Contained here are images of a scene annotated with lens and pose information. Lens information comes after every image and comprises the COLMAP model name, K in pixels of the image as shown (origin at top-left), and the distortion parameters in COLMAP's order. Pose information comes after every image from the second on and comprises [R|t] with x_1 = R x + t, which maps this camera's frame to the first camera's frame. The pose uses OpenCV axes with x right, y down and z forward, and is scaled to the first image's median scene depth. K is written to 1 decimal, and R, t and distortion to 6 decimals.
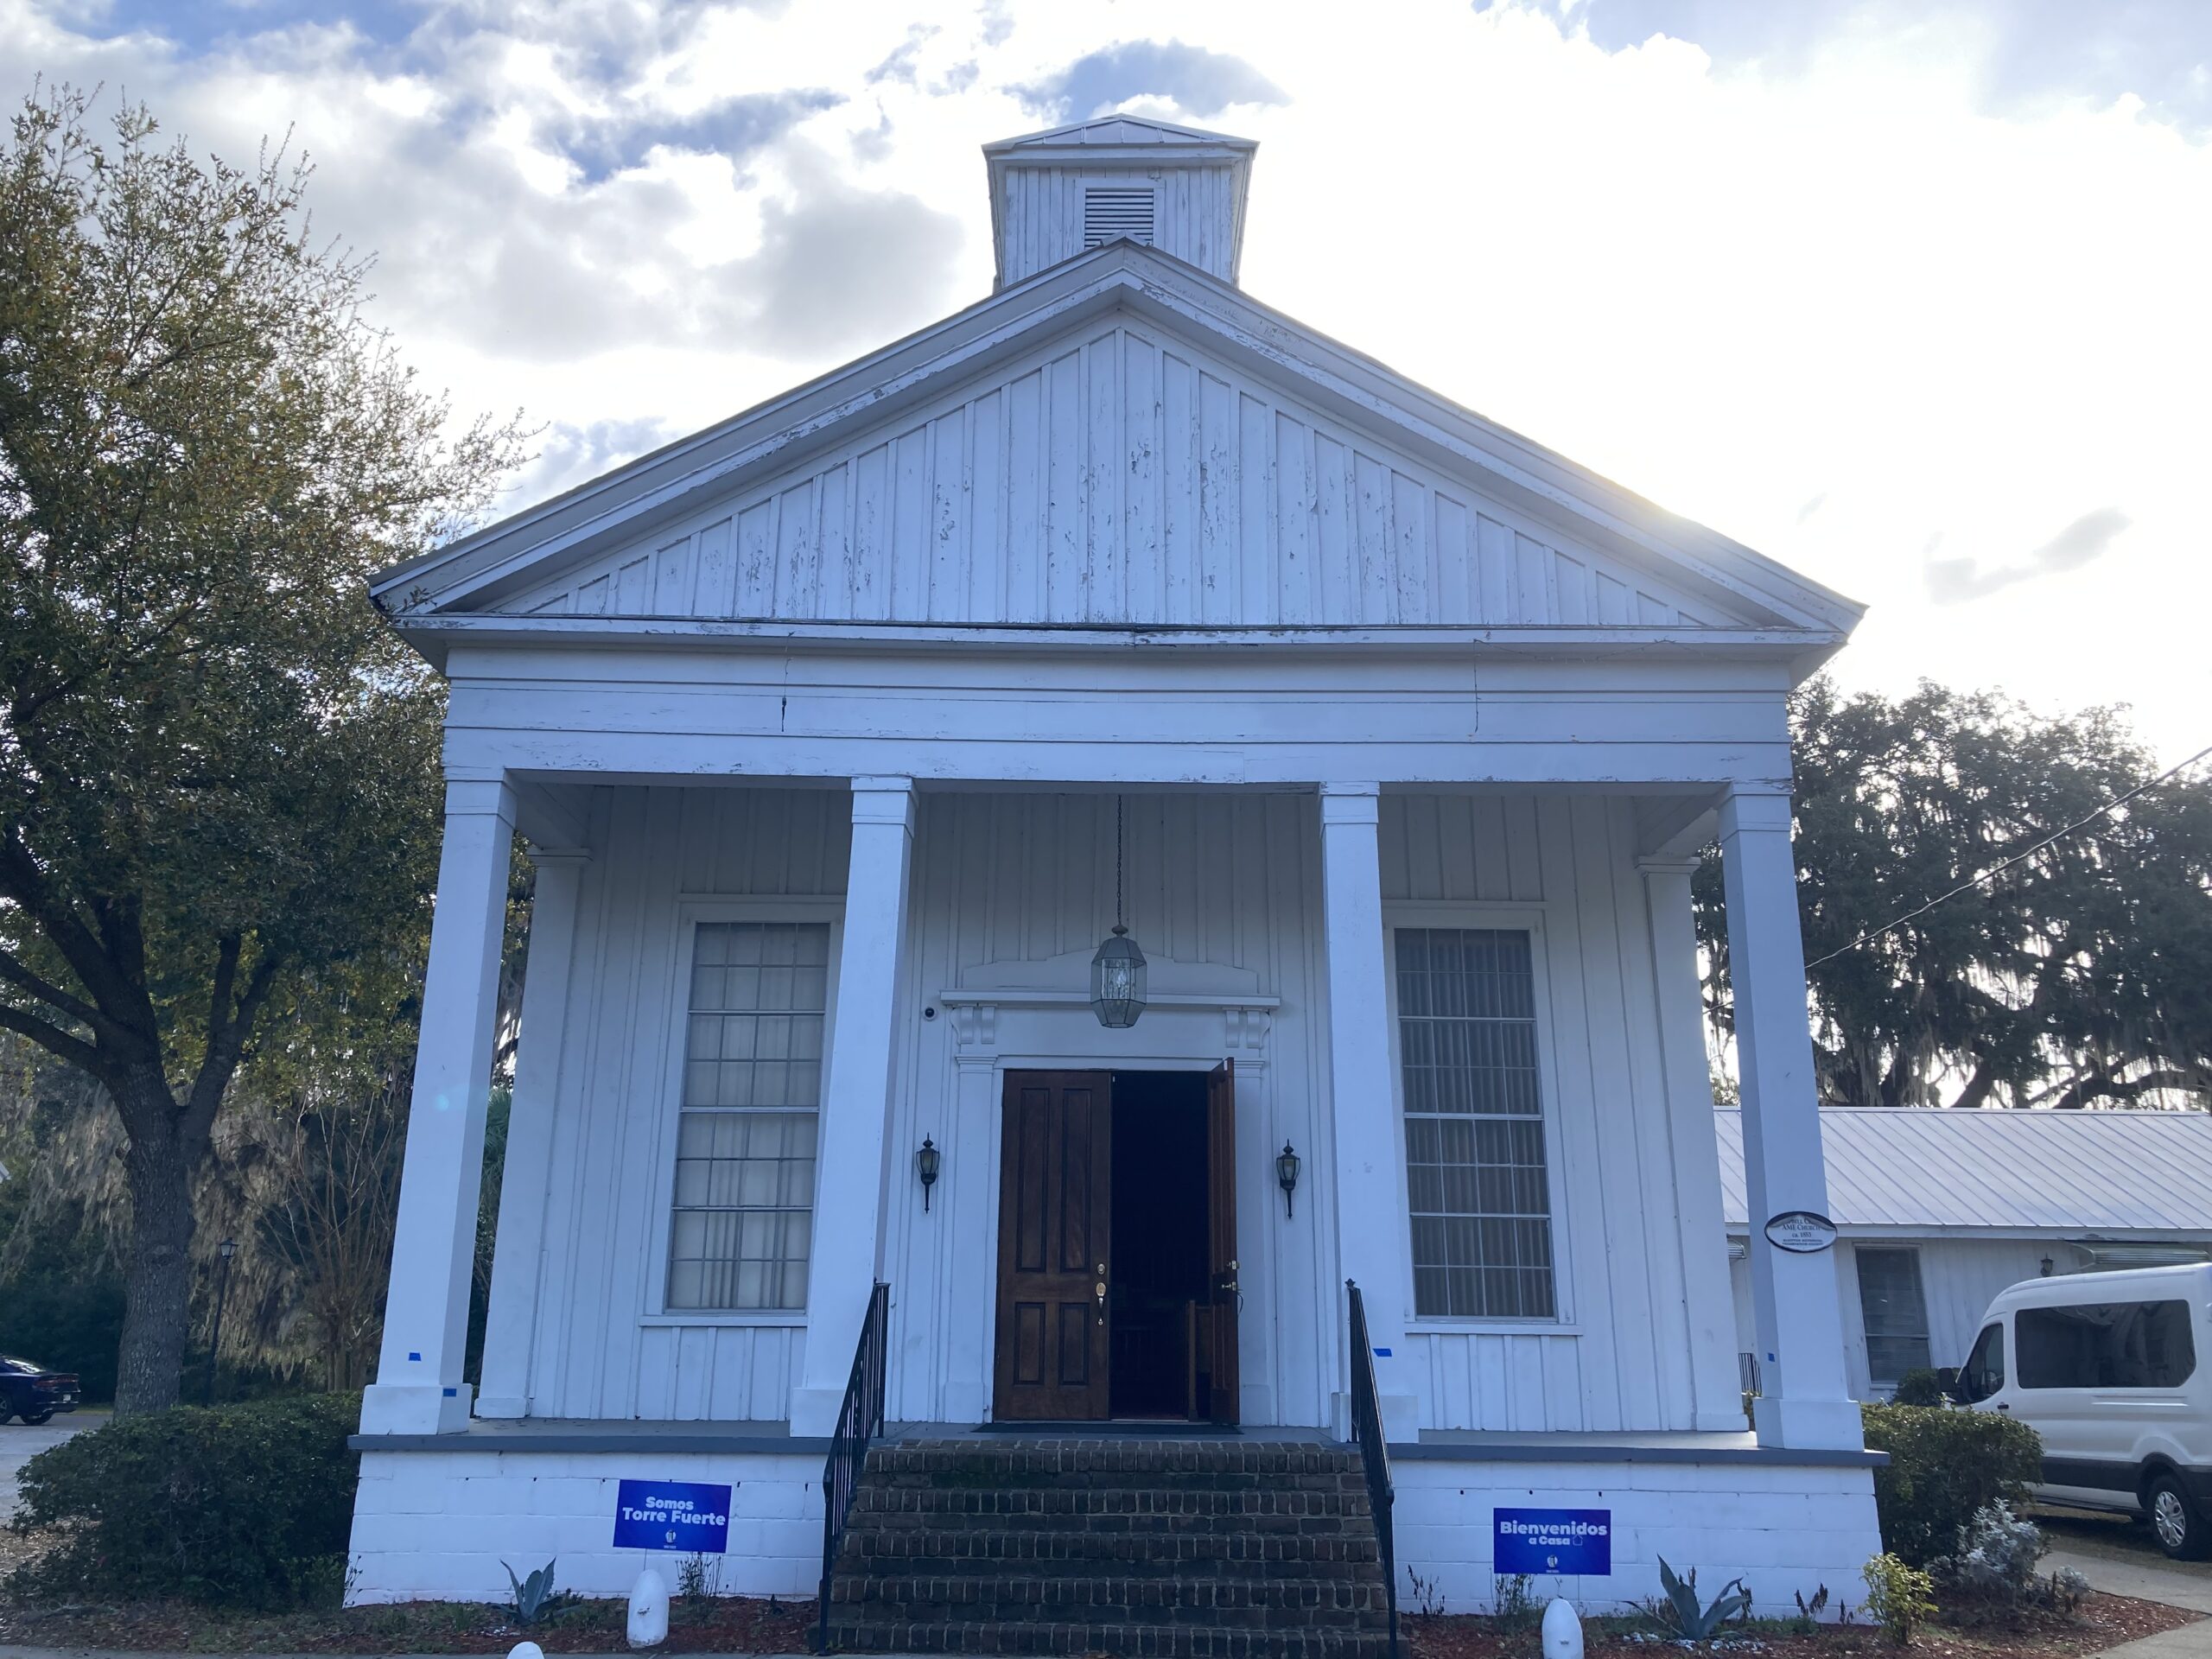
lens RADIAL K [[1768.3, 0, 1106.0], [0, 1768.3, 829.5], [0, 0, 1]] dist [0.043659, -0.005456]
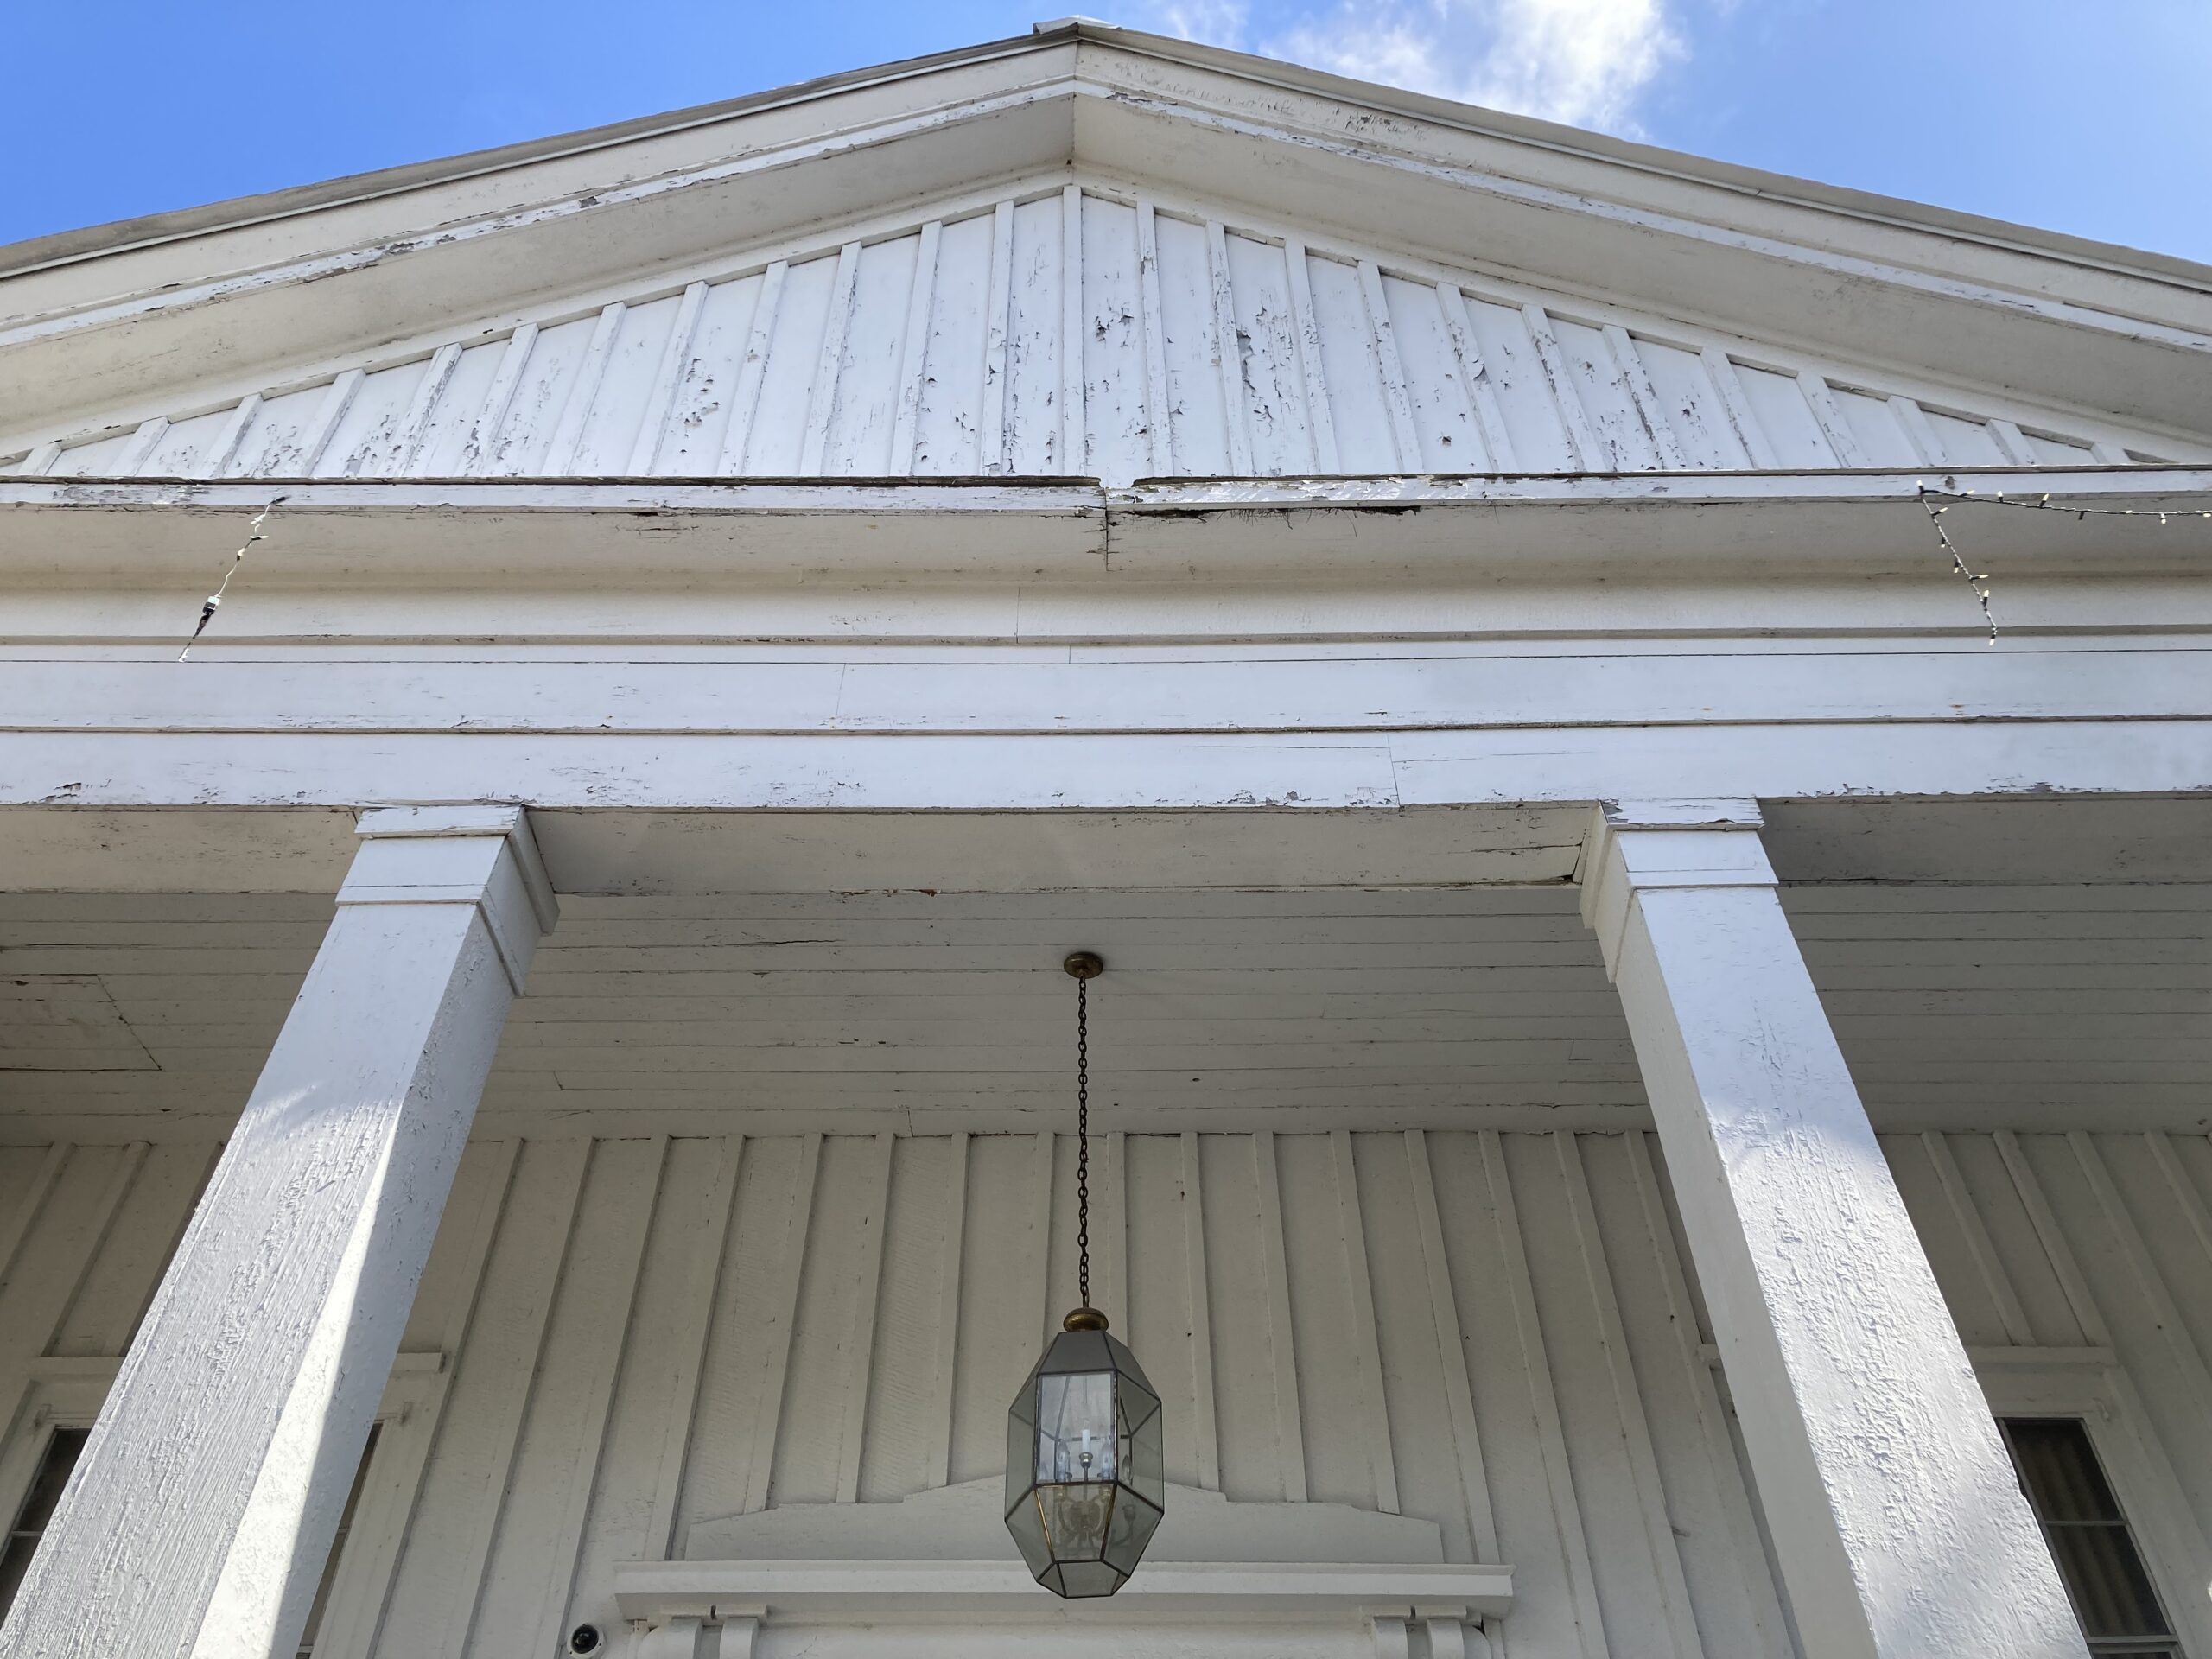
lens RADIAL K [[1768.3, 0, 1106.0], [0, 1768.3, 829.5], [0, 0, 1]] dist [0.043659, -0.005456]
pose [[0.999843, -0.016644, 0.006114, 0.012138], [0.017499, 0.870613, -0.491657, 0.157035], [0.002860, 0.491687, 0.870767, 0.642025]]
